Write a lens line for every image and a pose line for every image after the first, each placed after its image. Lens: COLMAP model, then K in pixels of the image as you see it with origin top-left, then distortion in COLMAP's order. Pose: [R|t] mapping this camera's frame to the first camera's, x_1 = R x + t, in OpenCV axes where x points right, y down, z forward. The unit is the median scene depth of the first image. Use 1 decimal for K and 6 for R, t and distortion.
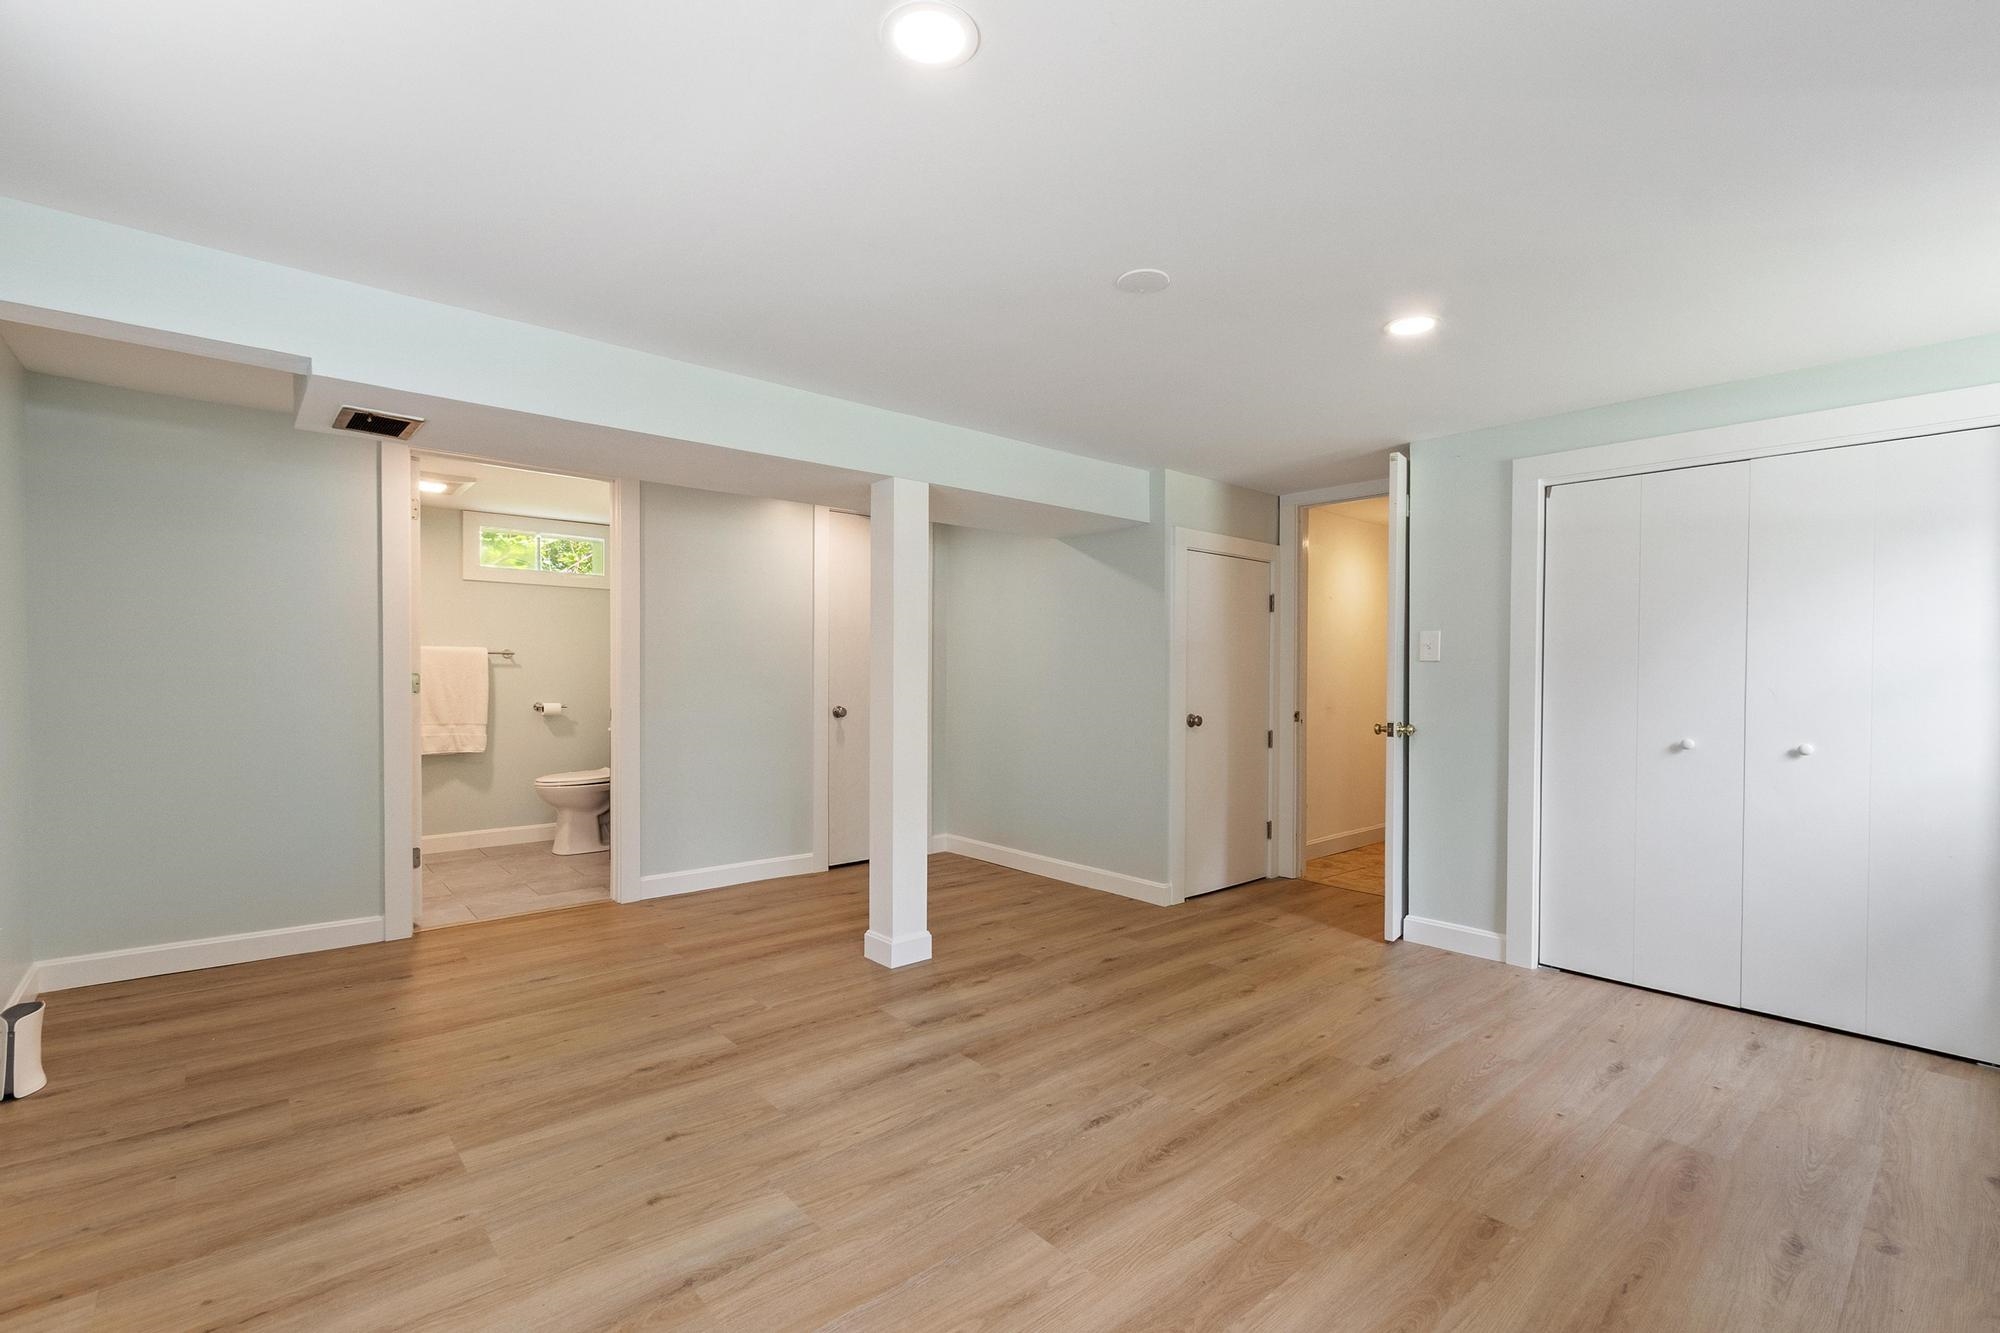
lens RADIAL K [[874.9, 0, 1002.6], [0, 874.9, 668.6], [0, 0, 1]] dist [0.001109, -0.000438]
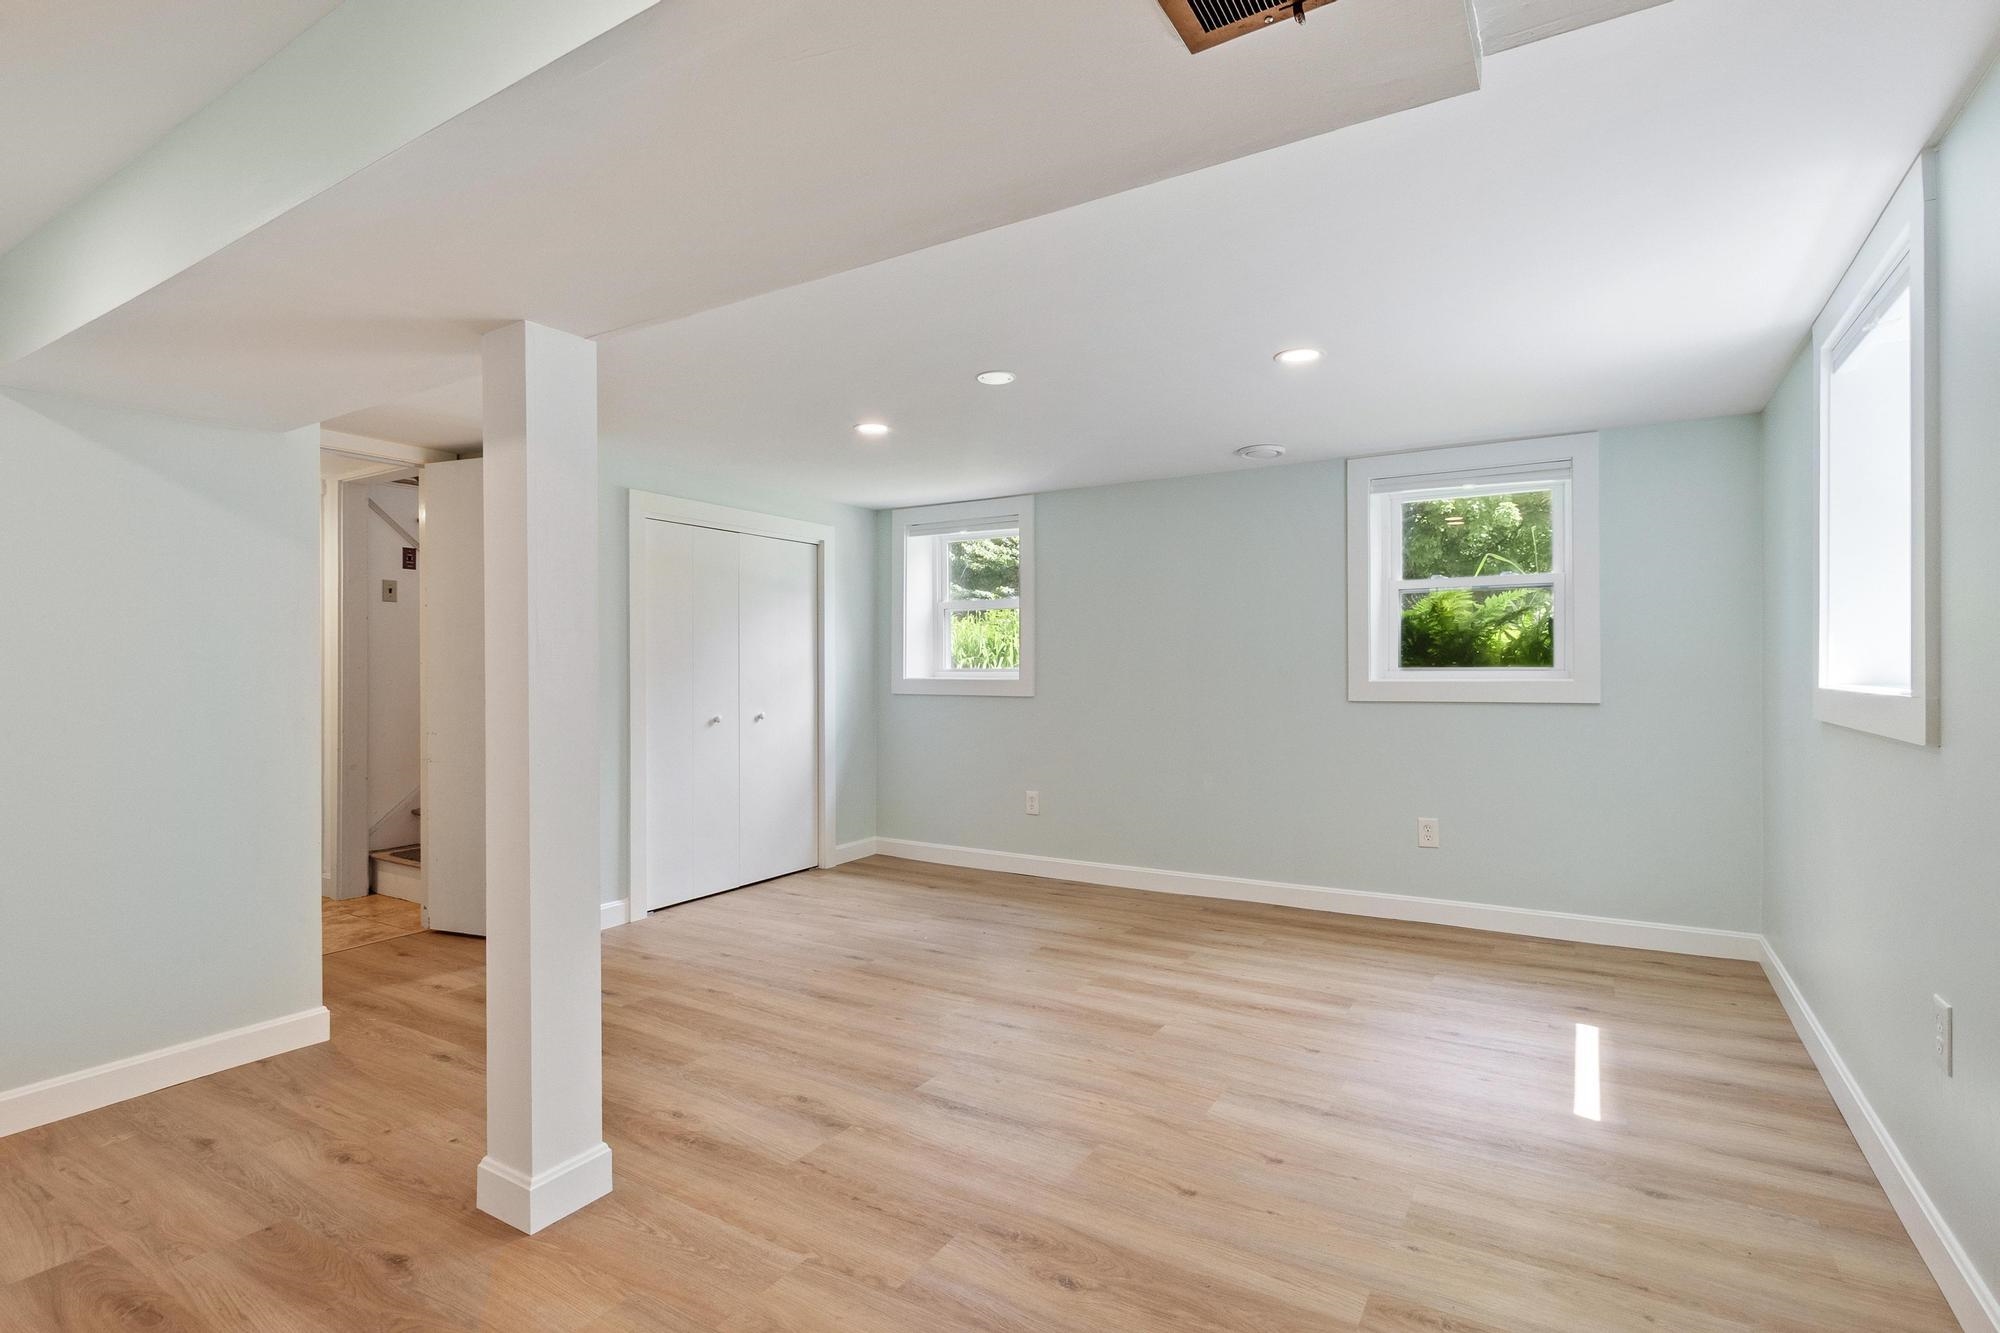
lens RADIAL K [[952.4, 0, 999.0], [0, 952.4, 670.8], [0, 0, 1]] dist [0.000101, -0.000964]
pose [[-0.283217, -0.008165, 0.959021, -1.028793], [0.000231, 0.999963, 0.008582, -0.007924], [-0.959056, 0.002652, -0.283205, 1.196630]]
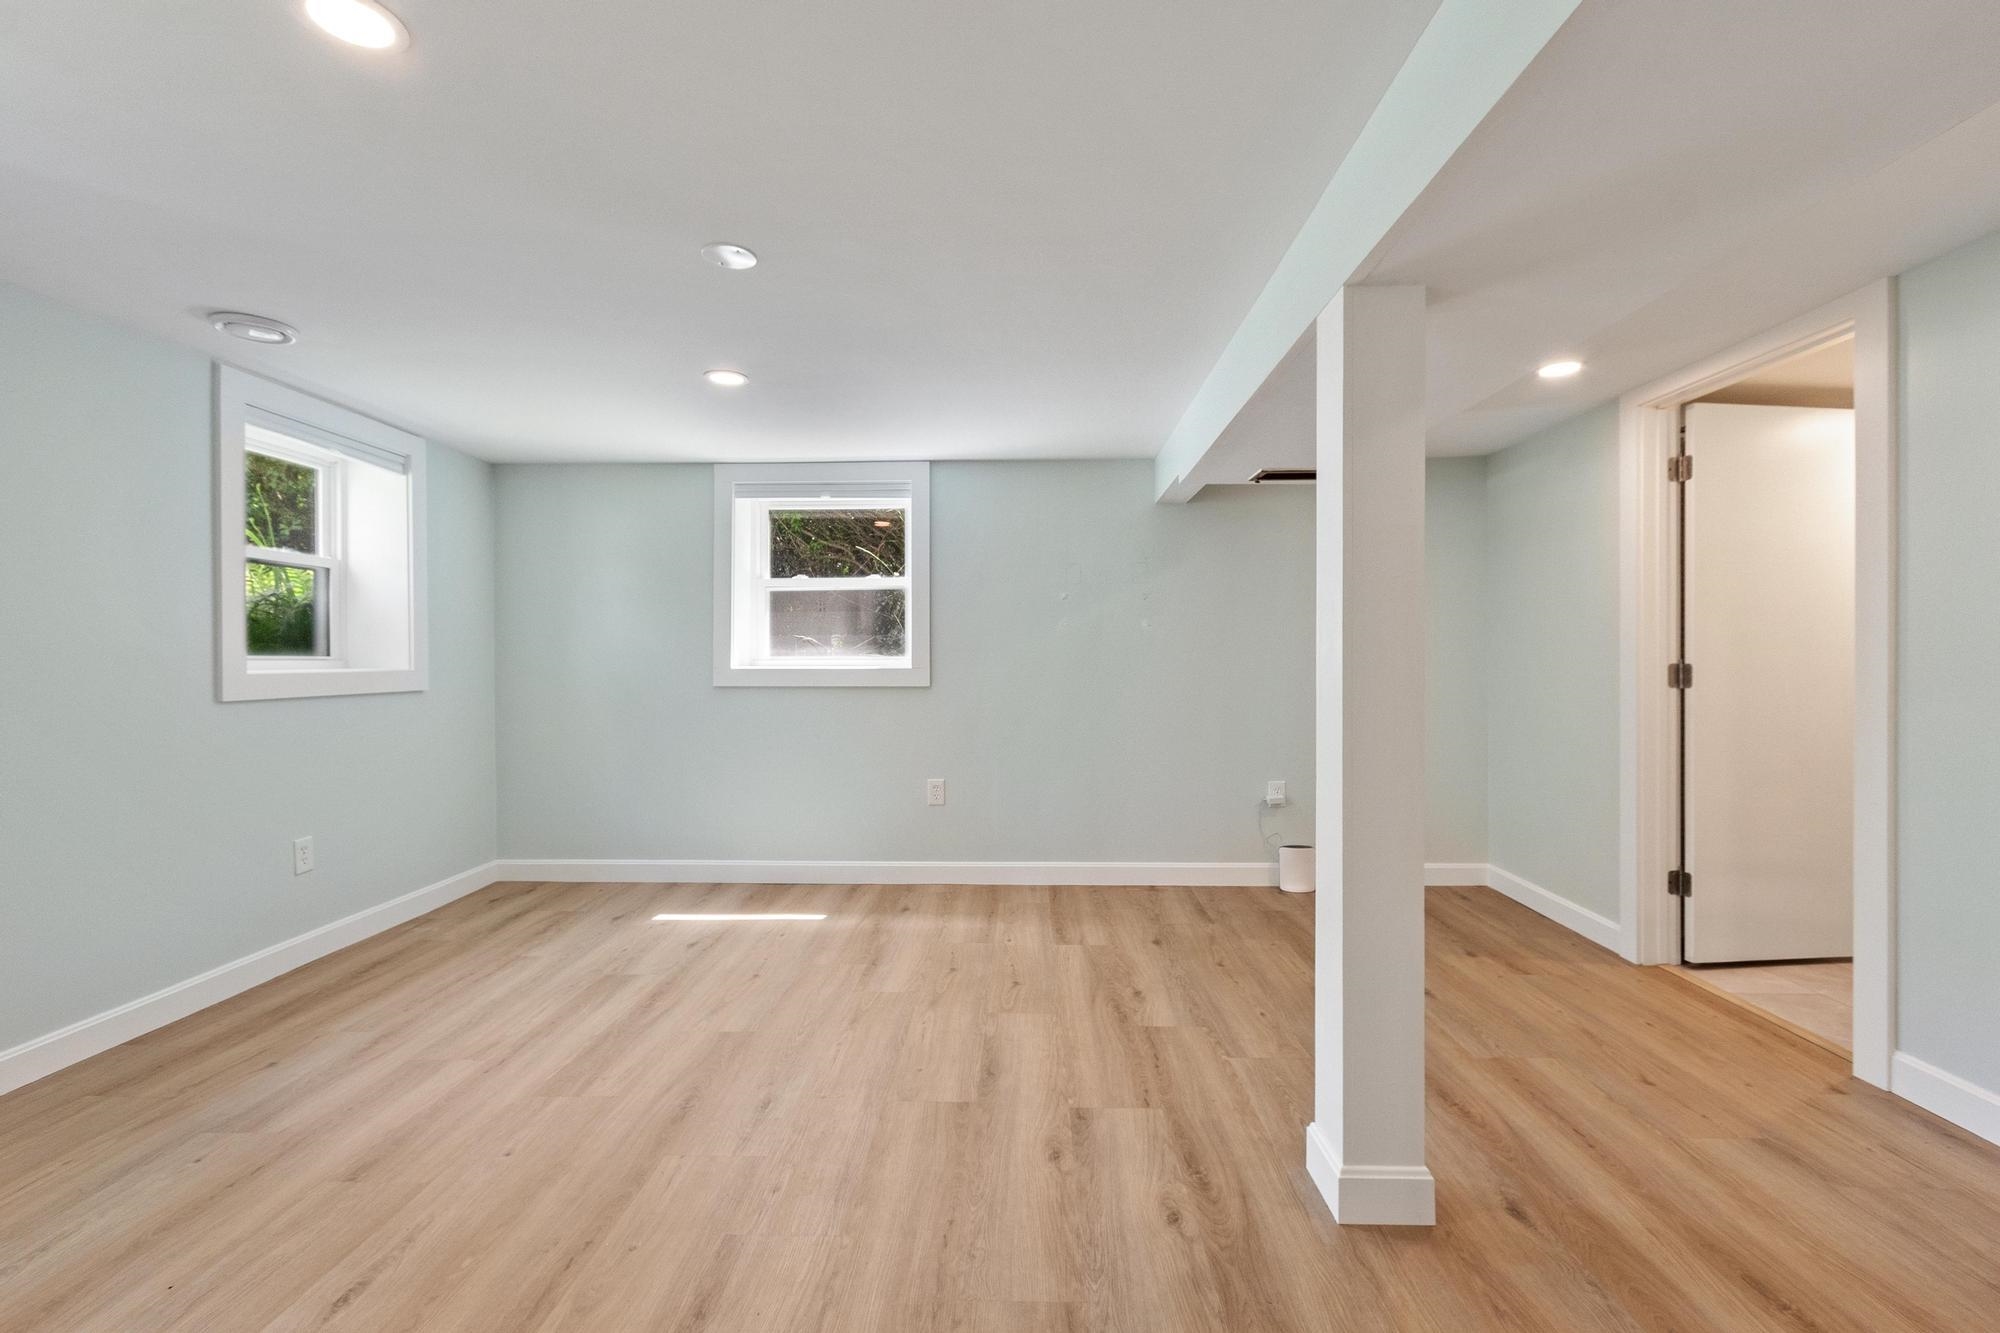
lens RADIAL K [[874.9, 0, 1002.6], [0, 874.9, 668.6], [0, 0, 1]] dist [0.001109, -0.000438]
pose [[-0.684620, 0.000944, -0.728900, 0.555364], [-0.001228, 0.999996, 0.002449, 0.014605], [0.728899, 0.002572, -0.684616, 1.603926]]
